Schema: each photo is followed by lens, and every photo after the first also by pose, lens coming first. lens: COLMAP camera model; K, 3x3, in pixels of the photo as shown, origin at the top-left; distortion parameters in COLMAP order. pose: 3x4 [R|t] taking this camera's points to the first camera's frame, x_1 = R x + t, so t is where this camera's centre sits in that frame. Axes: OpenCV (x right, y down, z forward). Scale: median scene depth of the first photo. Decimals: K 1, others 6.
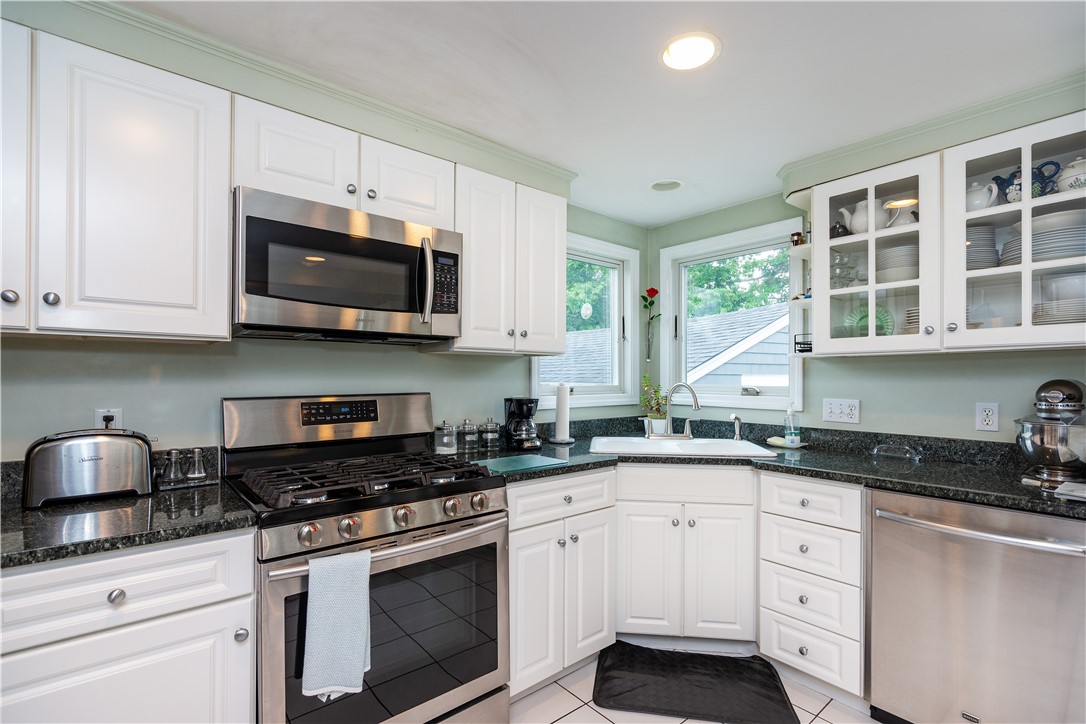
lens RADIAL K [[487.9, 0, 508.1], [0, 487.9, 381.0], [0, 0, 1]] dist [-0.001352, -0.000531]
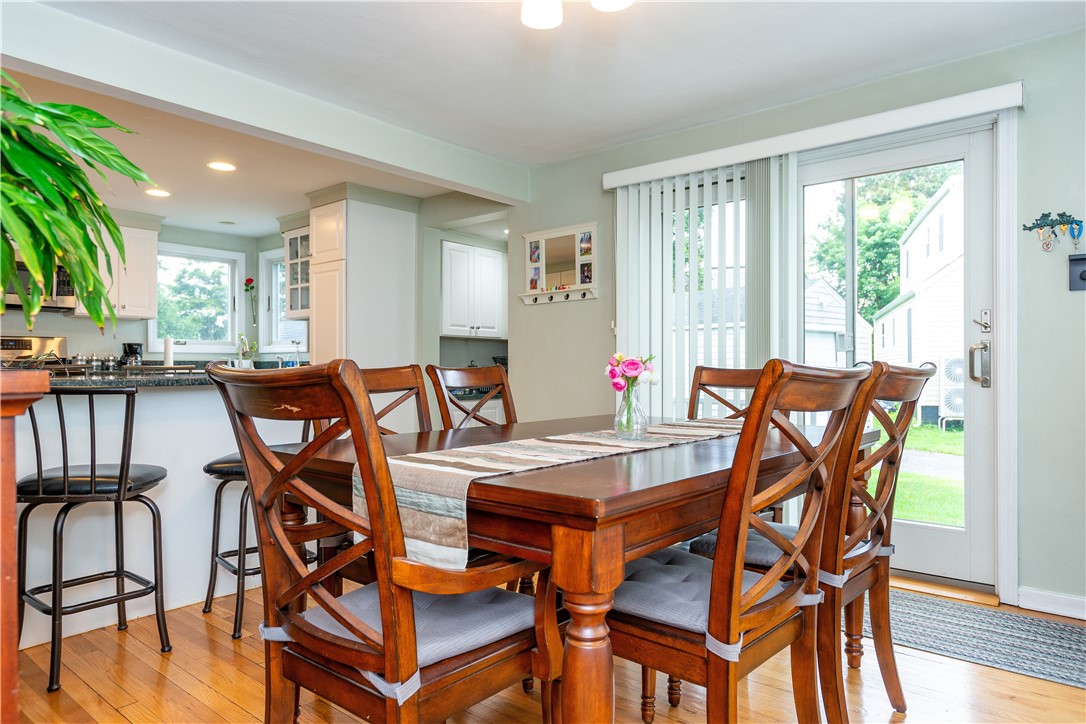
lens RADIAL K [[659.6, 0, 496.4], [0, 659.6, 361.7], [0, 0, 1]] dist [-0.008373, -0.000234]
pose [[0.985222, 0.000536, 0.171282, 1.166936], [0.001561, 0.999926, -0.012105, 0.169725], [-0.171276, 0.012193, 0.985148, -1.994059]]
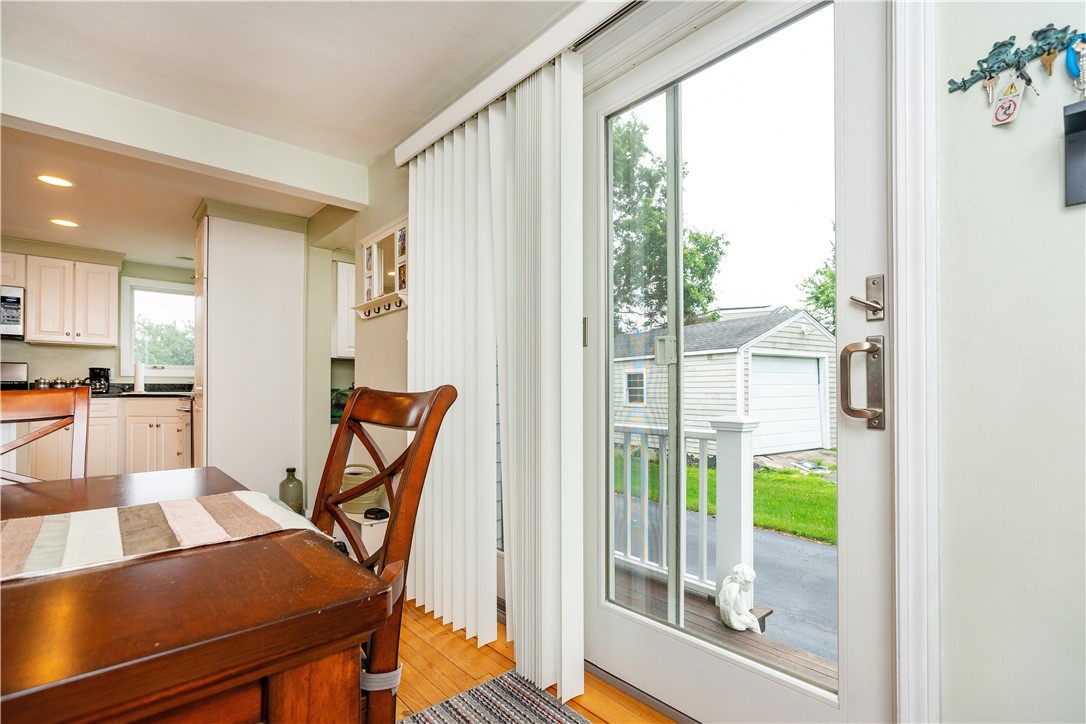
lens RADIAL K [[487.9, 0, 511.3], [0, 487.9, 383.5], [0, 0, 1]] dist [-0.001352, -0.000531]
pose [[0.998577, -0.001557, 0.053299, 2.001555], [0.002384, 0.999878, -0.015462, 0.167192], [-0.053269, 0.015567, 0.998459, -1.308824]]
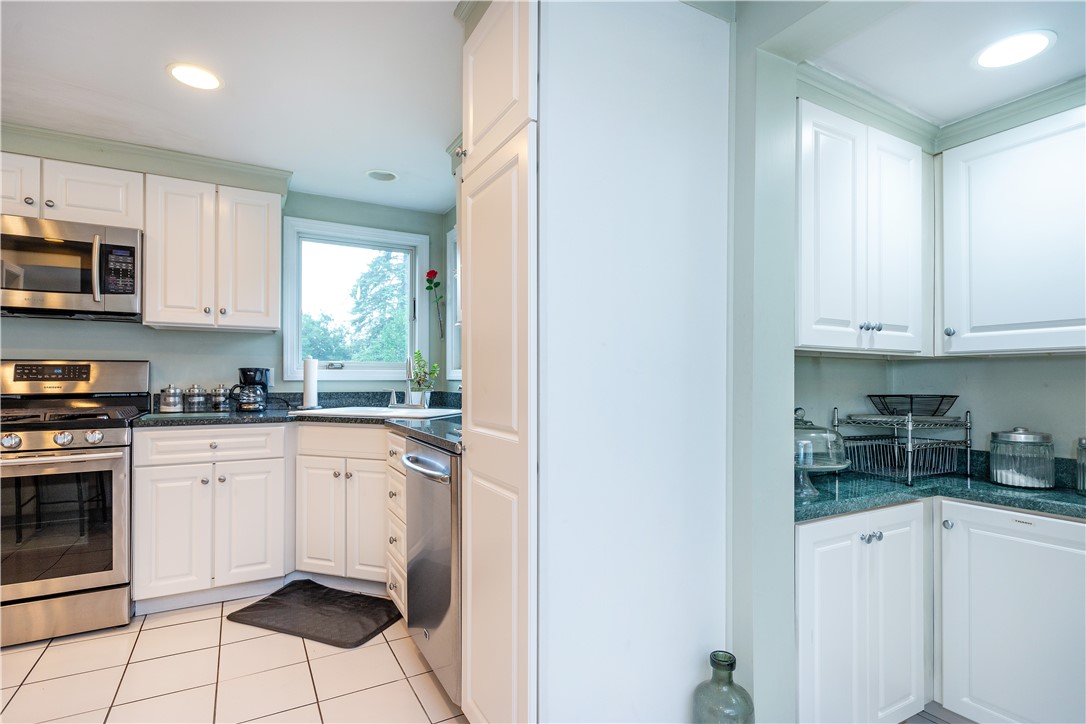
lens RADIAL K [[527.4, 0, 518.8], [0, 527.4, 376.0], [0, 0, 1]] dist [-0.001040, -0.001096]
pose [[0.985714, 0.002880, -0.168402, 1.100742], [-0.004340, 0.999956, -0.008307, 0.078773], [0.168371, 0.008919, 0.985683, -0.161350]]
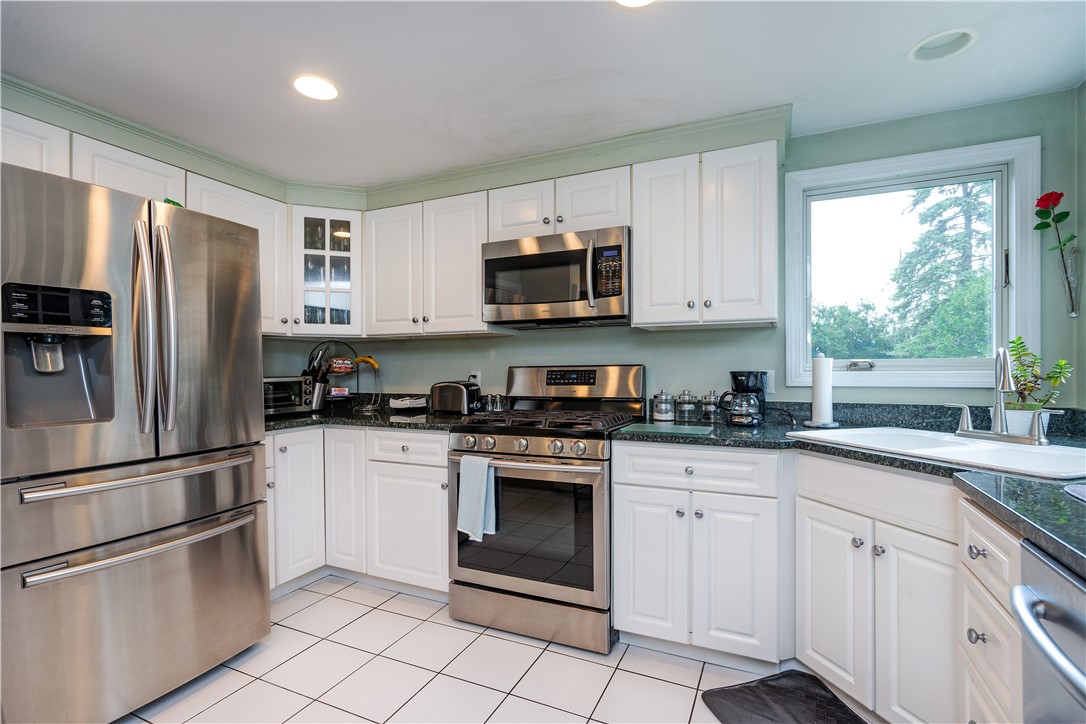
lens RADIAL K [[487.9, 0, 566.2], [0, 487.9, 371.5], [0, 0, 1]] dist [-0.001352, -0.000531]
pose [[0.480800, 0.002131, -0.876828, 0.868145], [-0.001453, 0.999998, 0.001634, 0.044147], [0.876829, 0.000488, 0.480802, 0.321612]]
